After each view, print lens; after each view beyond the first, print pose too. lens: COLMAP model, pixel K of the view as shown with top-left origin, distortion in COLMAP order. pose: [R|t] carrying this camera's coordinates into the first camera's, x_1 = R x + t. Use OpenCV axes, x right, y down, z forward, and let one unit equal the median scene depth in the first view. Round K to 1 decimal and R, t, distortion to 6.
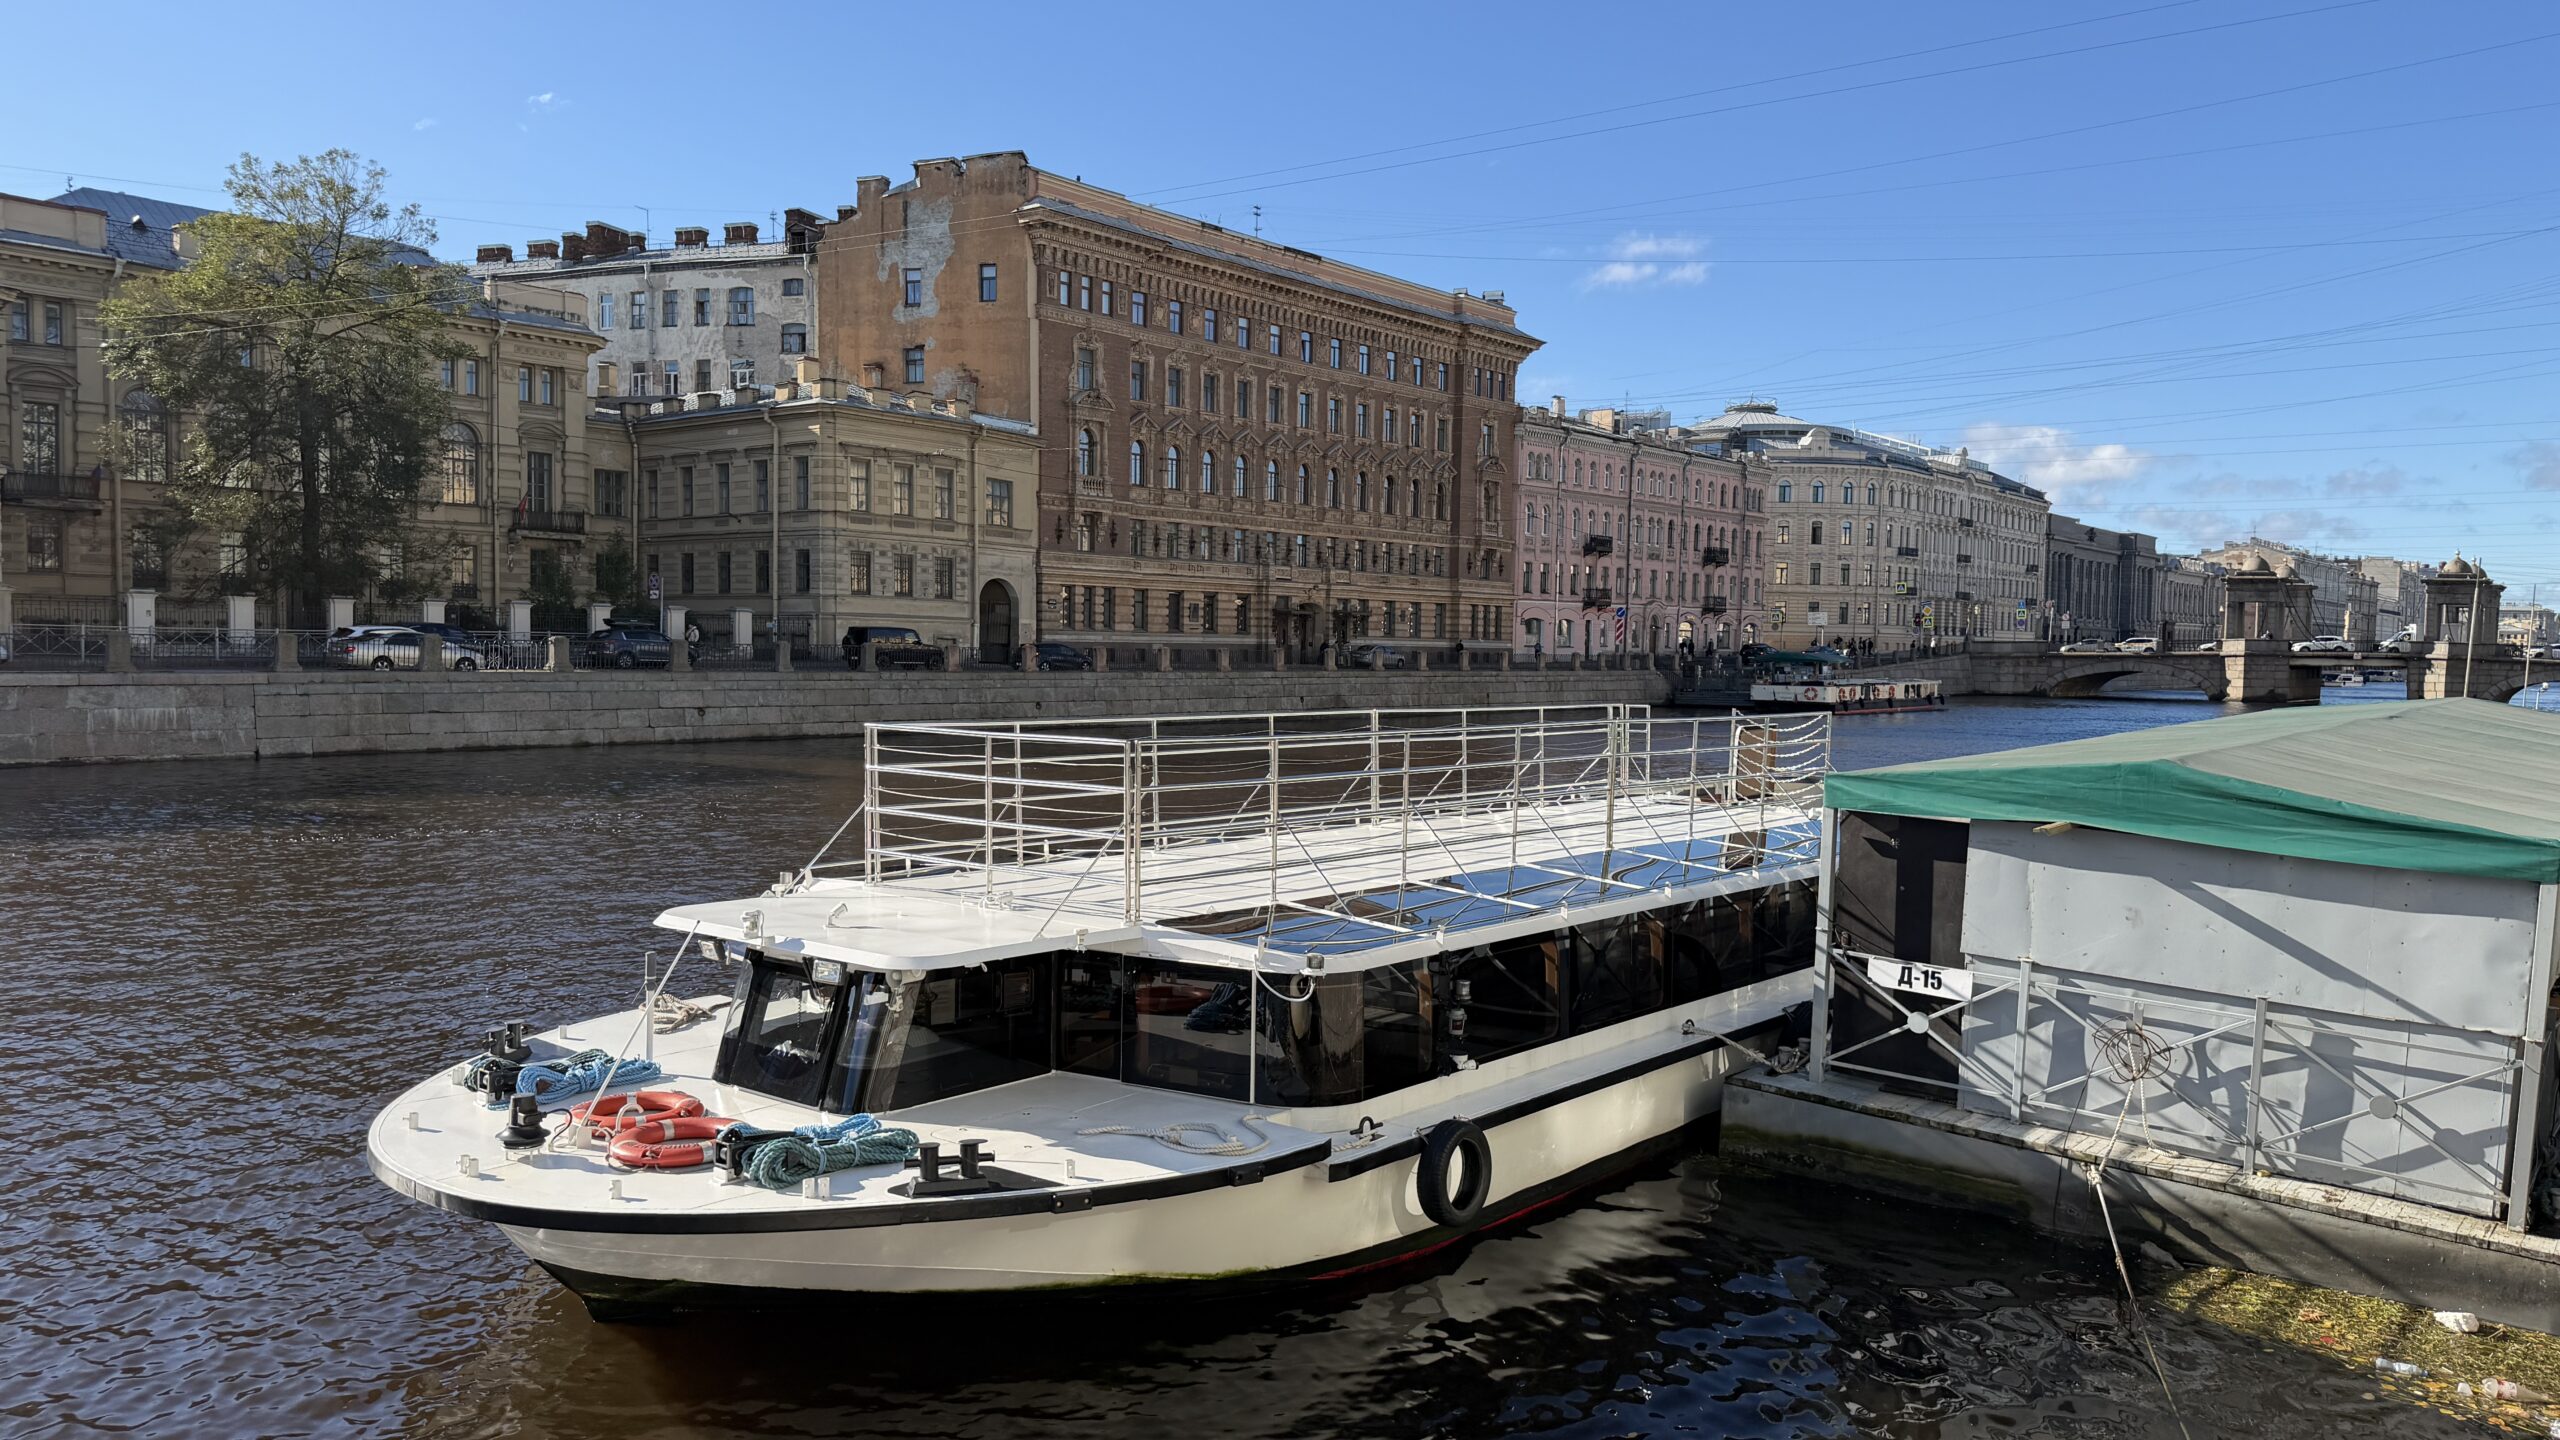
lens RADIAL K [[1774.2, 0, 1267.3], [0, 1774.2, 754.8], [0, 0, 1]] dist [0.063491, -0.084048]
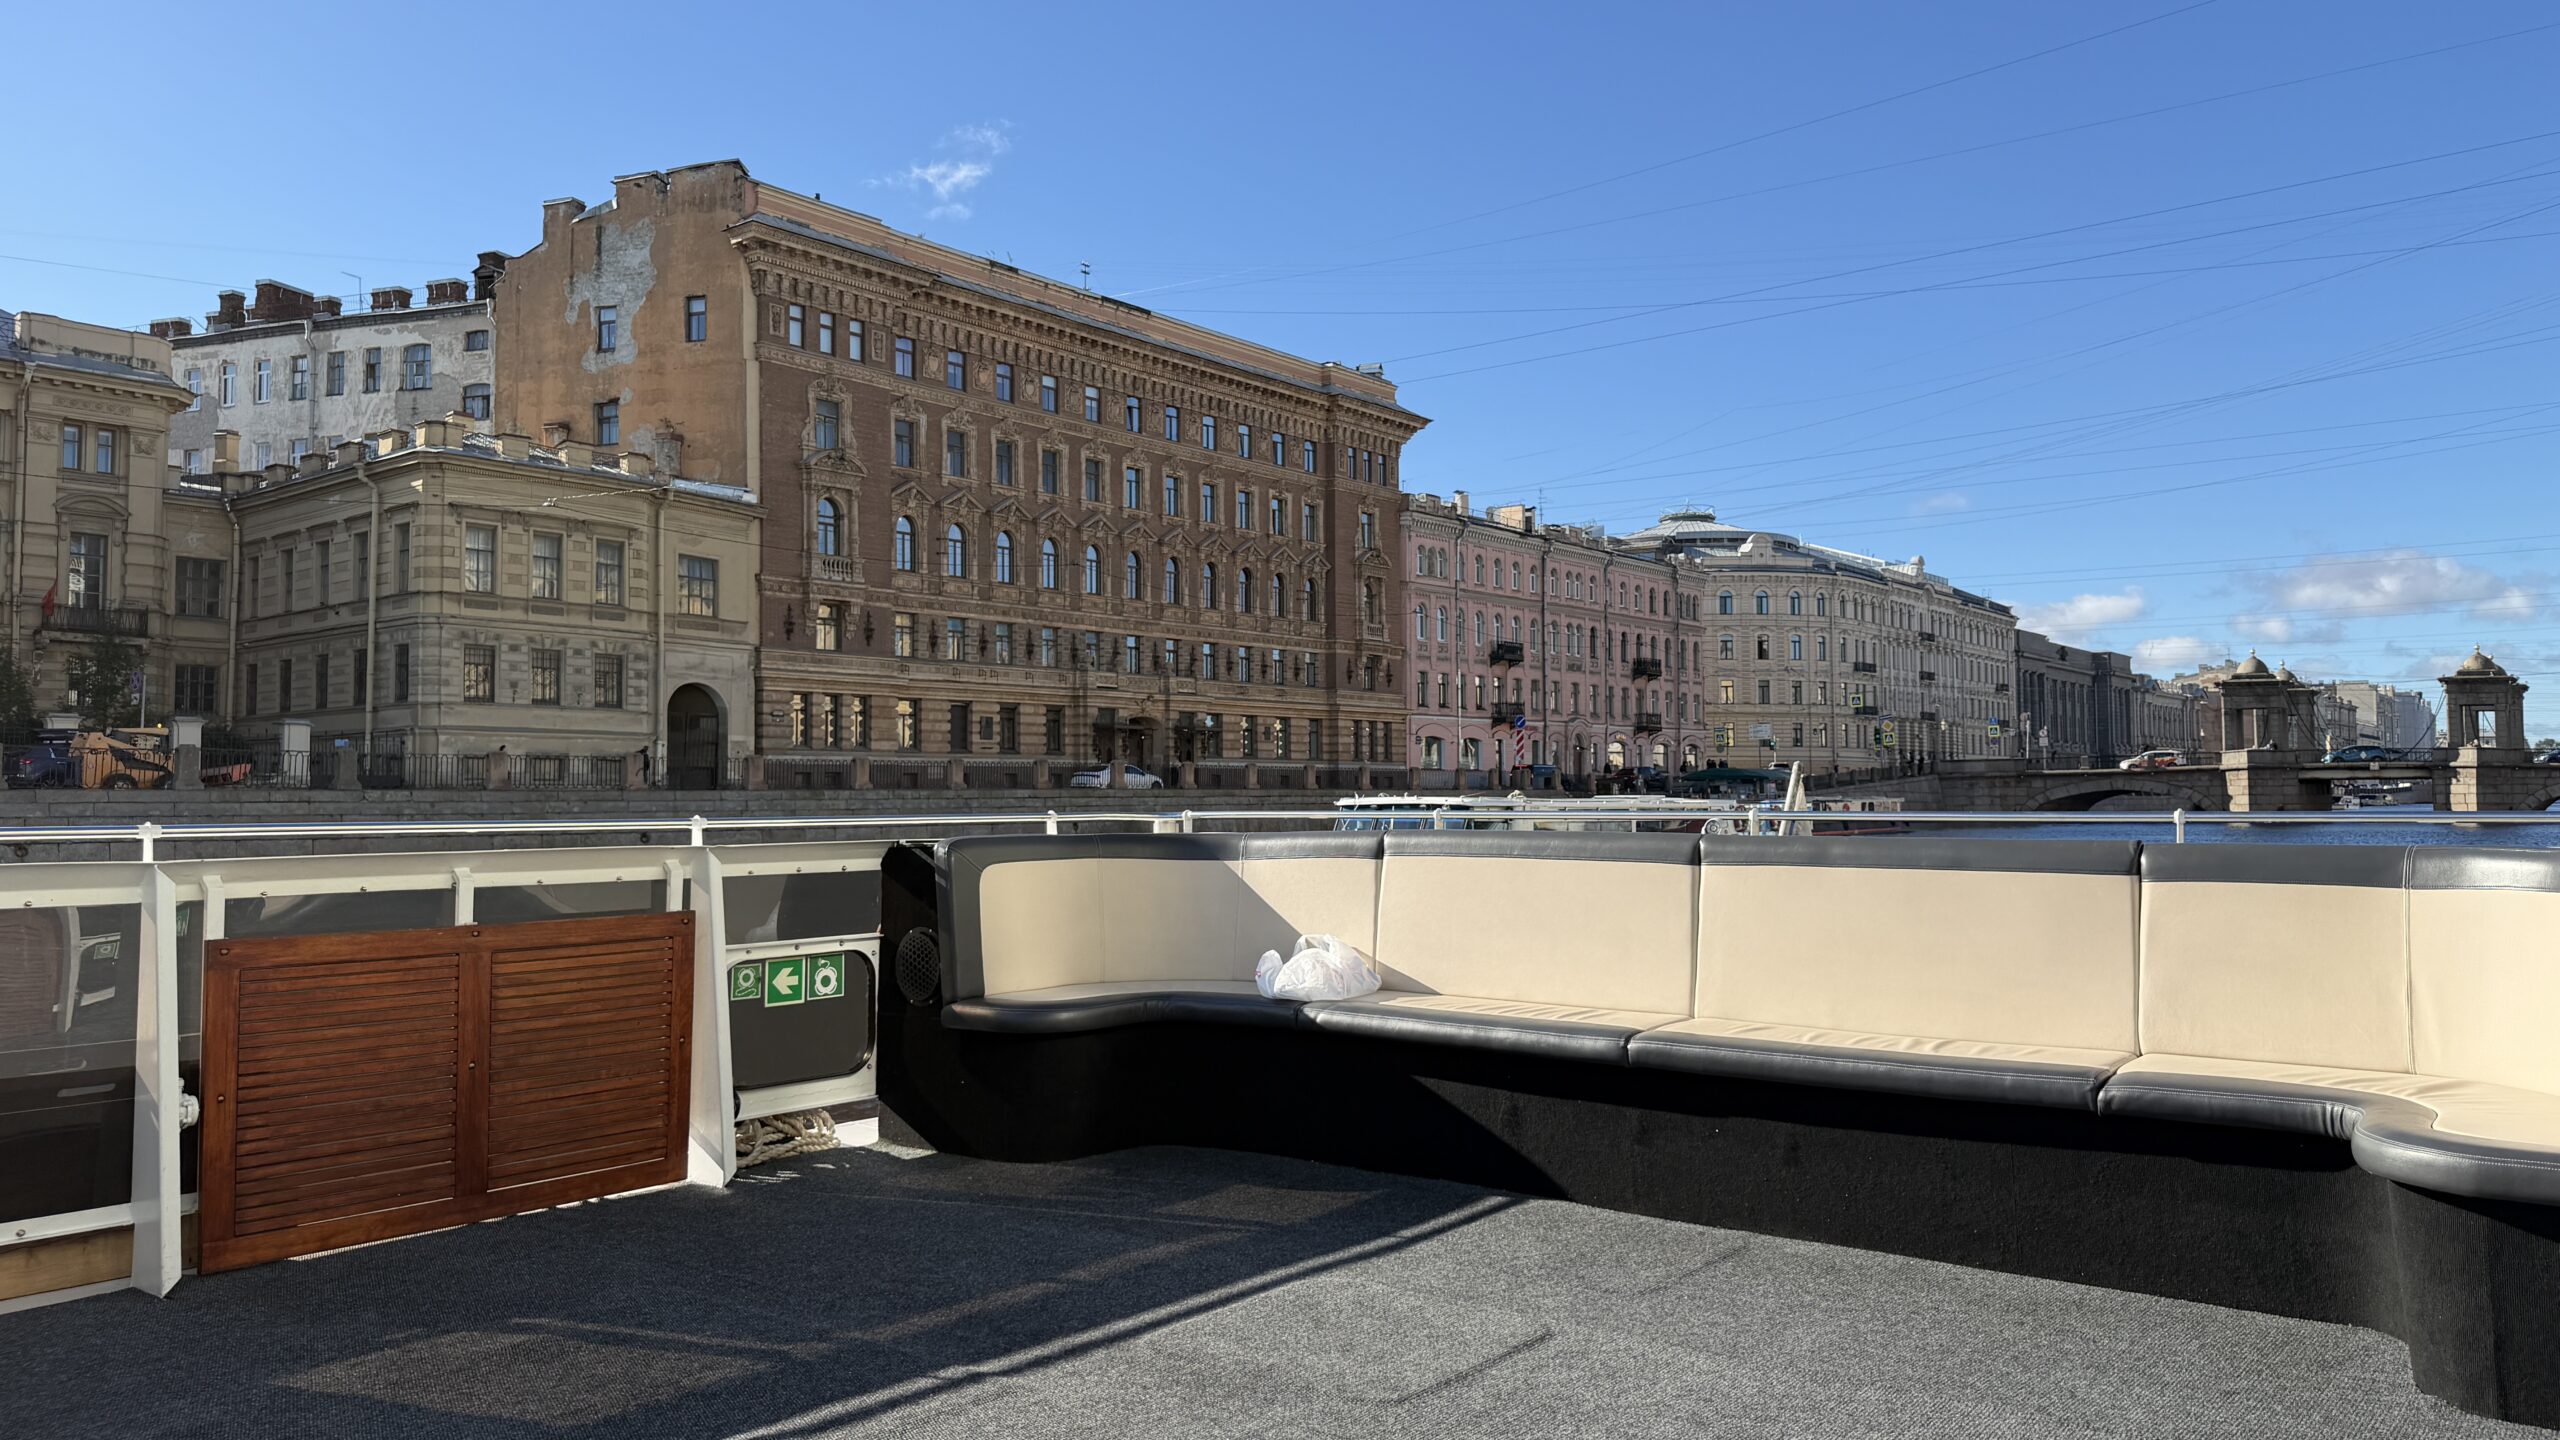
lens RADIAL K [[1774.2, 0, 1301.5], [0, 1774.2, 715.3], [0, 0, 1]] dist [0.063491, -0.084048]
pose [[0.999289, -0.022364, 0.030369, 0.060056], [0.025607, 0.993490, -0.111003, 0.005385], [-0.027689, 0.111701, 0.993356, 0.150882]]
